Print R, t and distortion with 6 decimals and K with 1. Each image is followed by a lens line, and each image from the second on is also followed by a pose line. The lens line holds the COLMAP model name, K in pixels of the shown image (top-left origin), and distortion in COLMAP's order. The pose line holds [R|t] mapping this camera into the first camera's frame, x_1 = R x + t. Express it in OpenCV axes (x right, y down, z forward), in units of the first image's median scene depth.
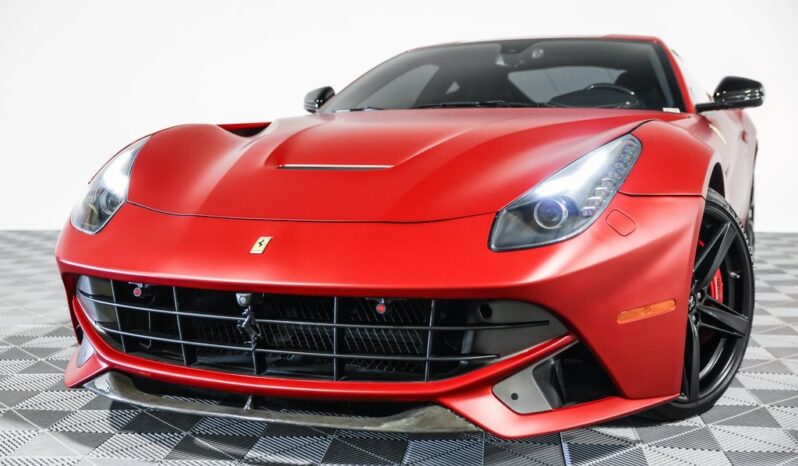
lens RADIAL K [[1112.0, 0, 399.1], [0, 1112.0, 230.7], [0, 0, 1]] dist [-0.187879, 0.000000]
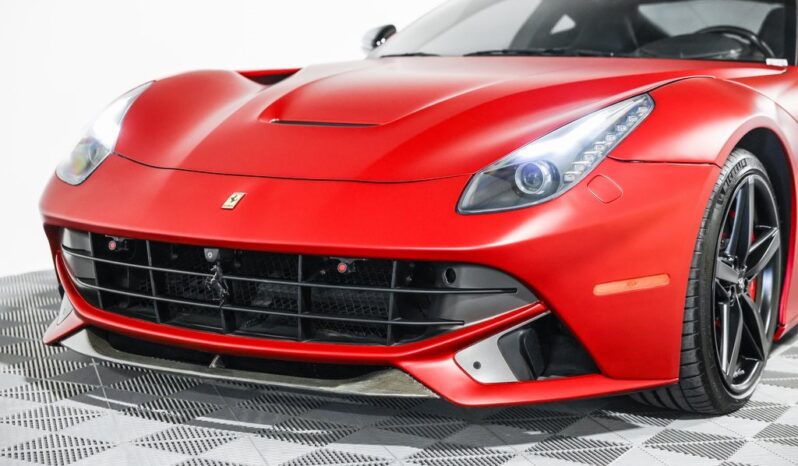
lens RADIAL K [[1521.1, 0, 399.0], [0, 1521.1, 232.1], [0, 0, 1]] dist [-0.057619, 0.000000]
pose [[0.990618, 0.034651, -0.132197, 0.198102], [-0.031923, 0.999233, 0.022701, 0.005433], [0.132882, -0.018268, 0.990963, -0.310601]]
